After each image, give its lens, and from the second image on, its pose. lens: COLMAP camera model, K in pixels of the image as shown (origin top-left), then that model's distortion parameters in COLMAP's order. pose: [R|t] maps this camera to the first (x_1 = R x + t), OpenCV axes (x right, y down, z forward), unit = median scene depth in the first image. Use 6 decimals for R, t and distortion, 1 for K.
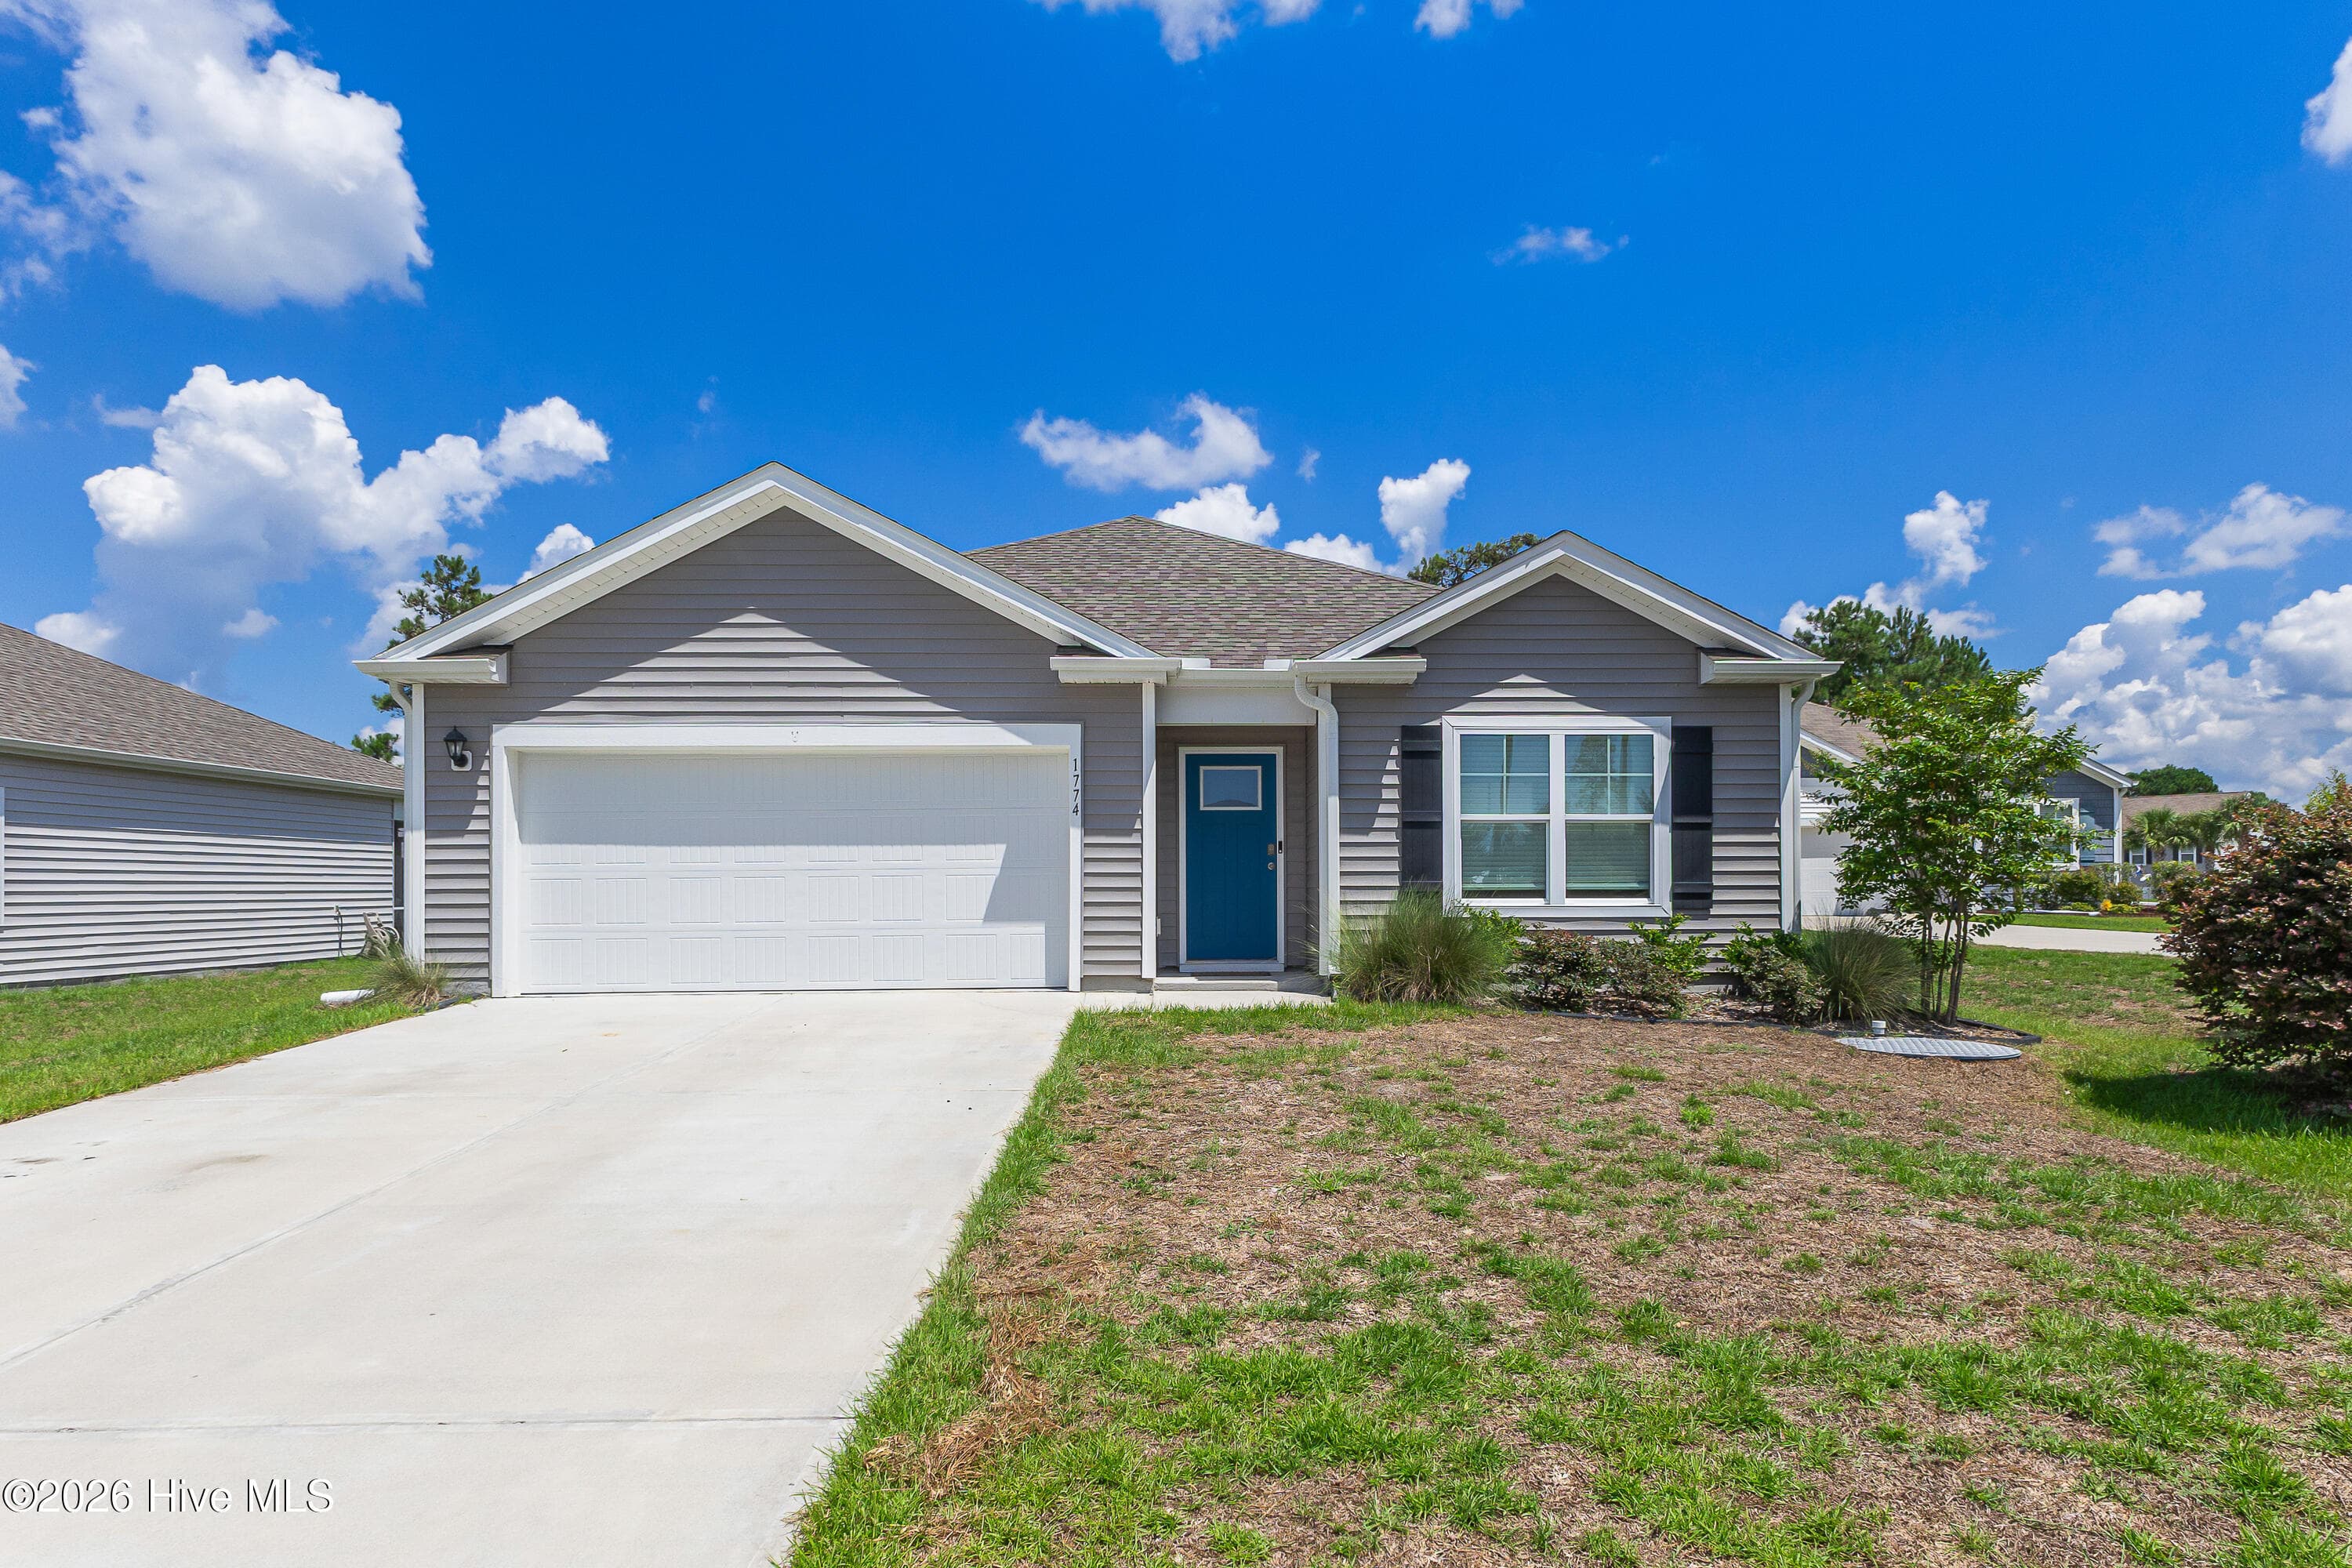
lens RADIAL K [[1348.2, 0, 1214.5], [0, 1348.2, 884.7], [0, 0, 1]] dist [0.001386, 0.000019]
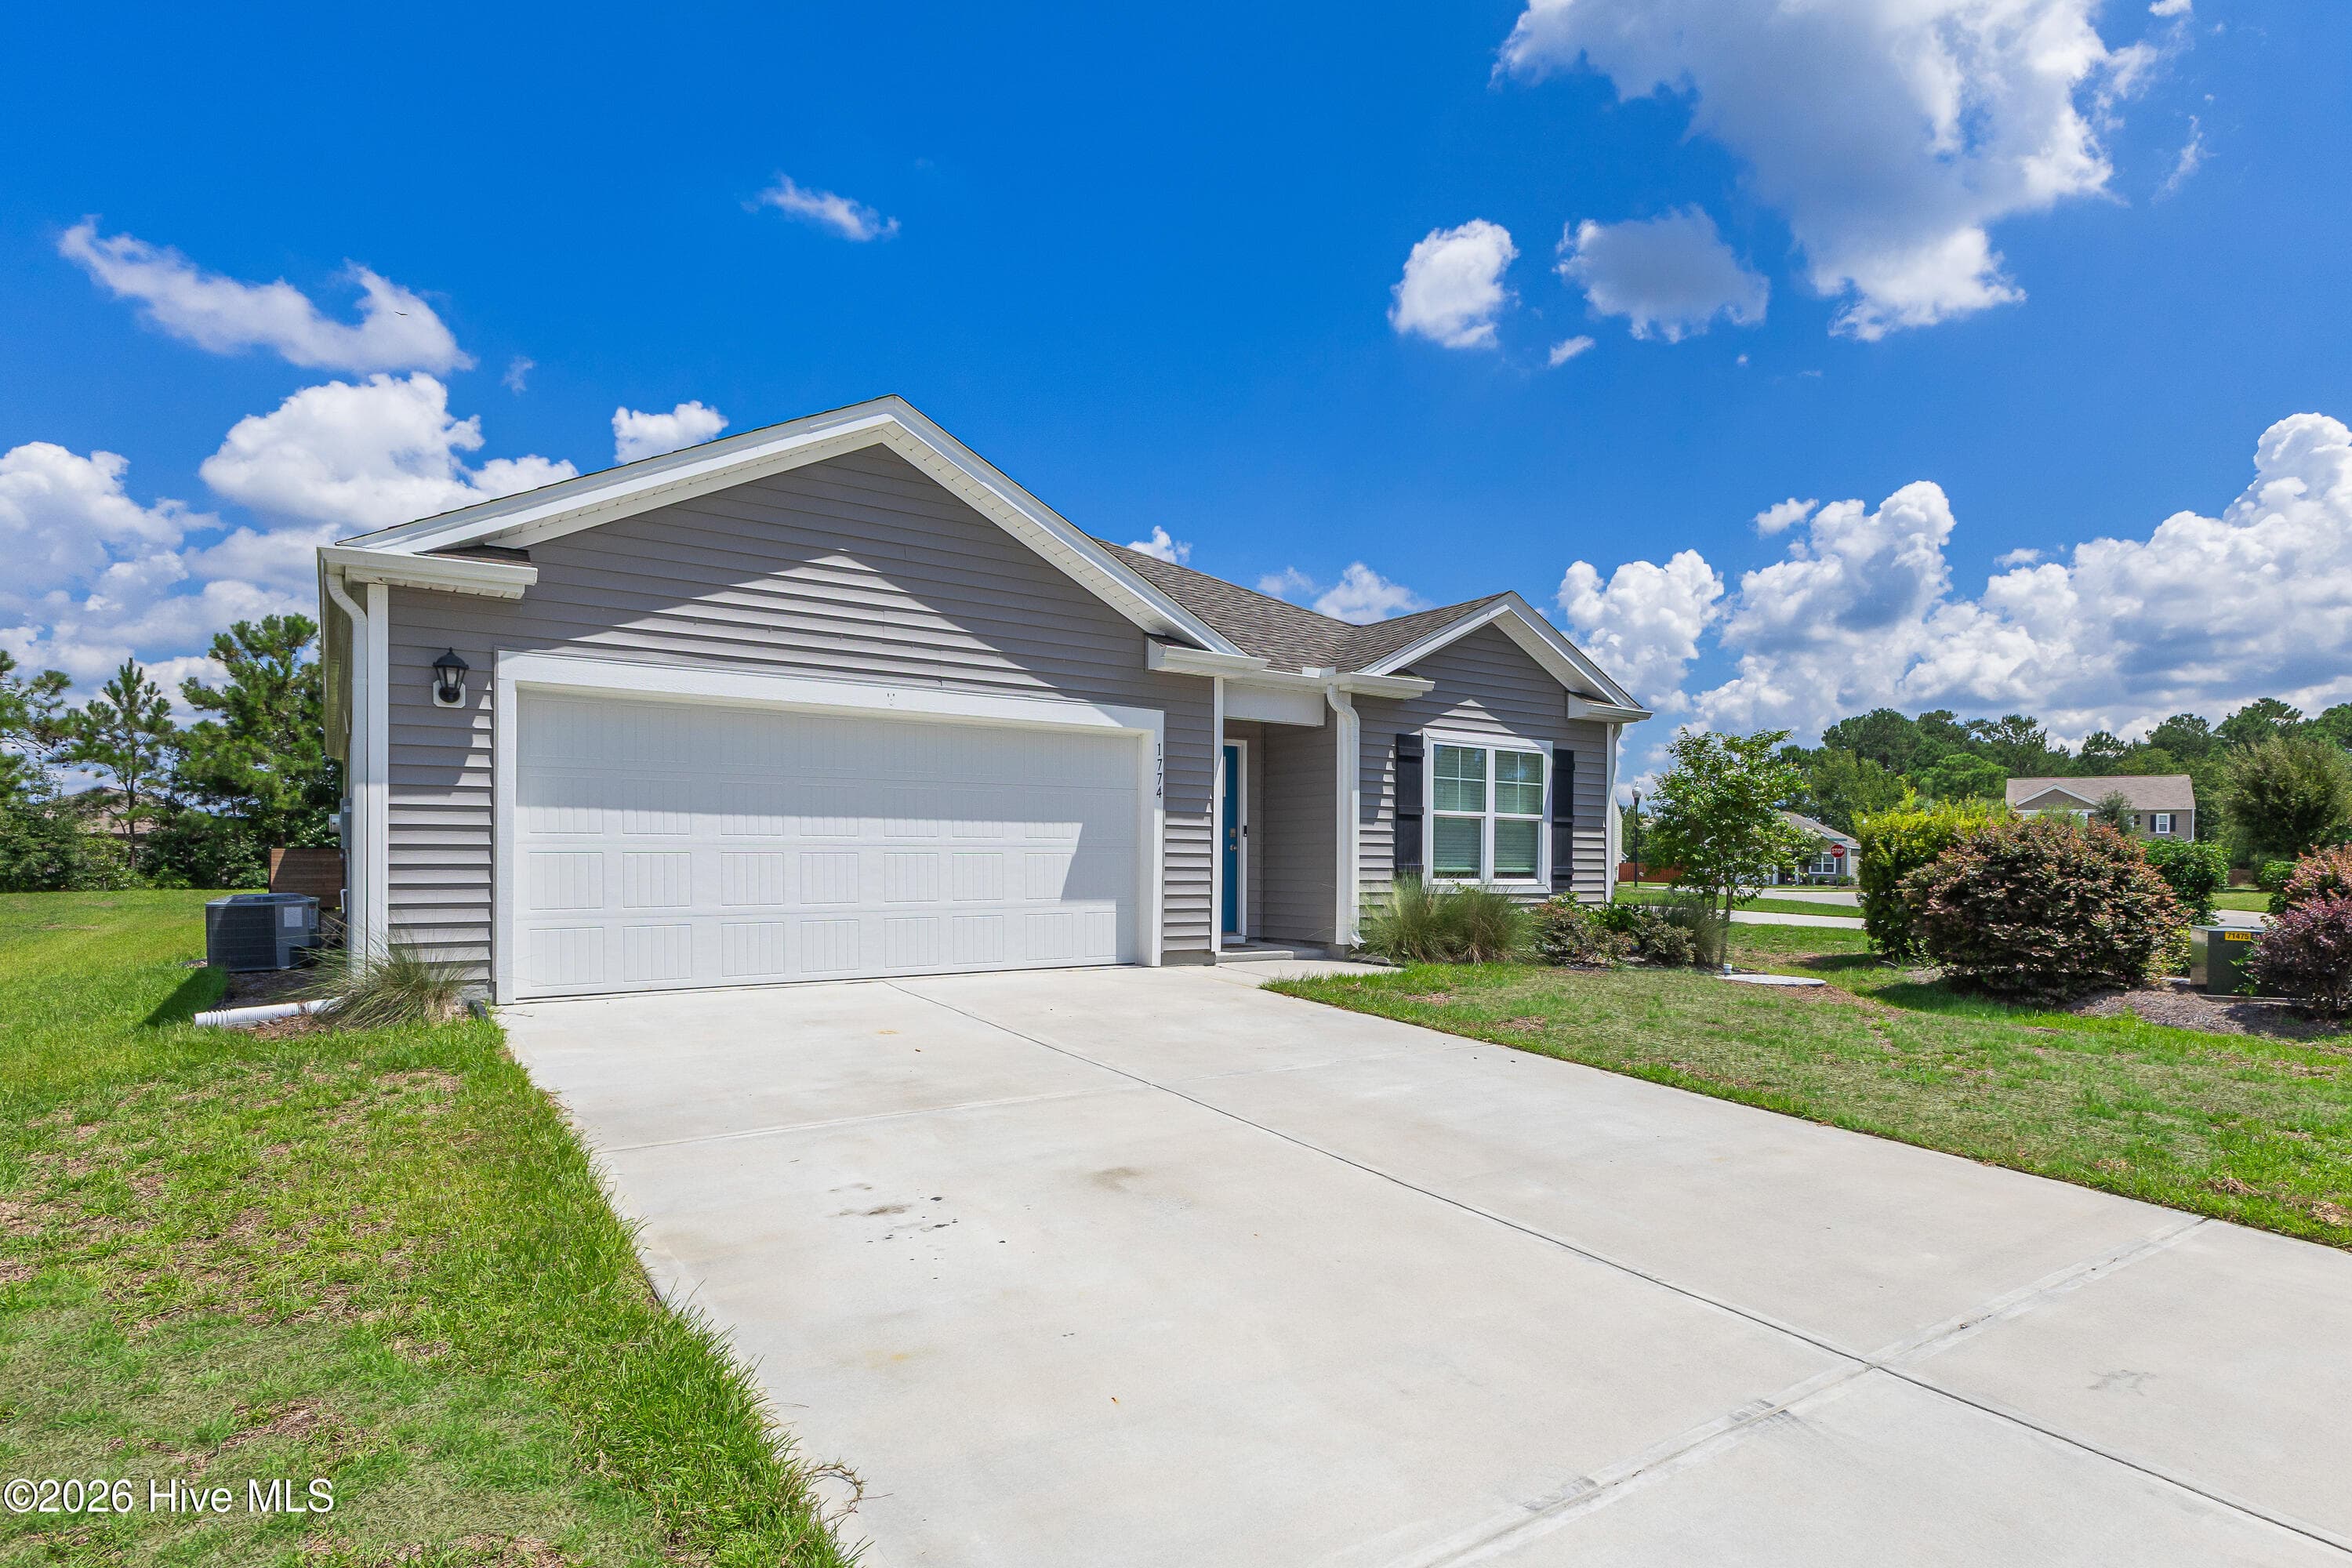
lens RADIAL K [[1281.2, 0, 1352.6], [0, 1281.2, 884.0], [0, 0, 1]] dist [-0.002198, 0.000059]
pose [[0.796298, -0.000475, 0.604905, -0.579334], [-0.011905, 0.999794, 0.016458, -0.003066], [-0.604788, -0.020307, 0.796128, 0.118004]]
